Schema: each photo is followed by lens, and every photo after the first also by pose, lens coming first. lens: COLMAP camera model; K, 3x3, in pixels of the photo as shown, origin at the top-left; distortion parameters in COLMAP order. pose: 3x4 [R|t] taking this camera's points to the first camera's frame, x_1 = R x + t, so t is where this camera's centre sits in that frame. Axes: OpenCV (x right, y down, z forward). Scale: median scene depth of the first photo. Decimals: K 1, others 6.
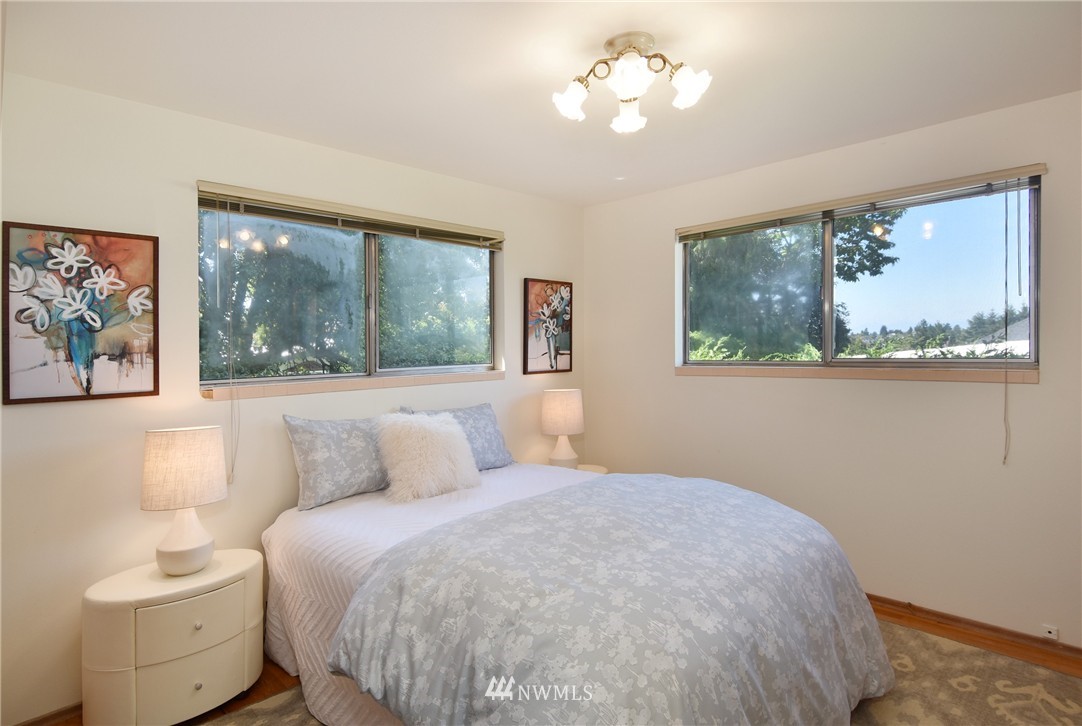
lens RADIAL K [[579.2, 0, 560.5], [0, 579.2, 353.5], [0, 0, 1]] dist [-0.001989, -0.002519]
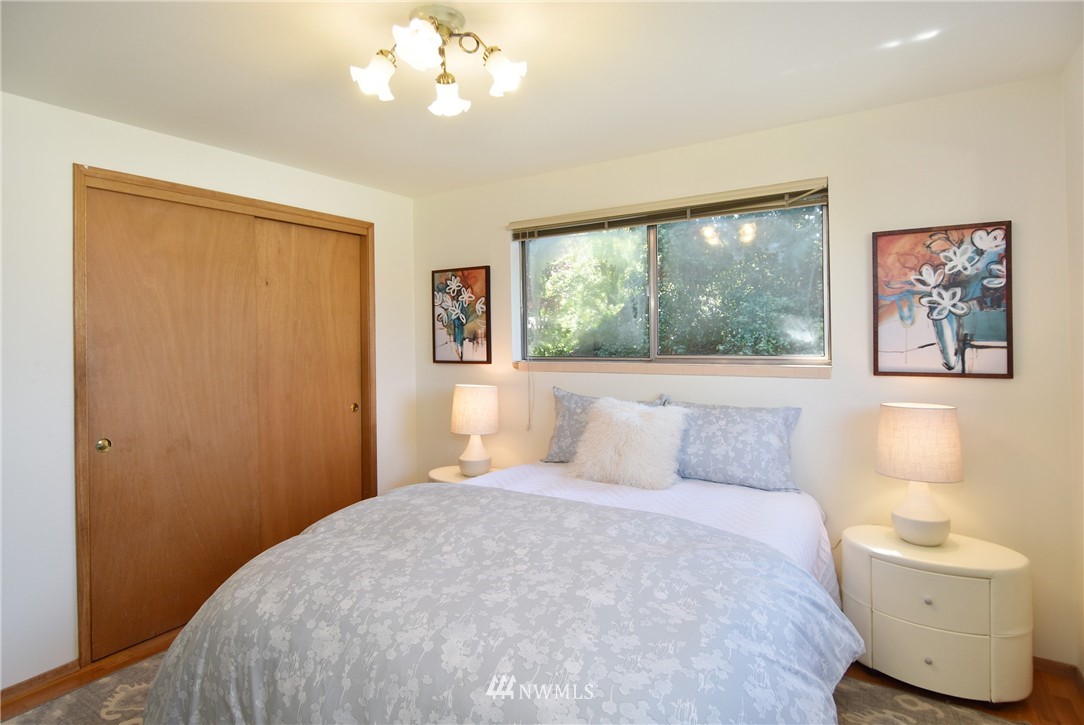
lens RADIAL K [[578.6, 0, 541.2], [0, 578.6, 326.6], [0, 0, 1]] dist [0.002817, -0.000045]
pose [[0.193414, 0.003705, -0.981110, 0.949190], [-0.002585, 0.999991, 0.003266, -0.038951], [0.981114, 0.001904, 0.193422, 0.869879]]
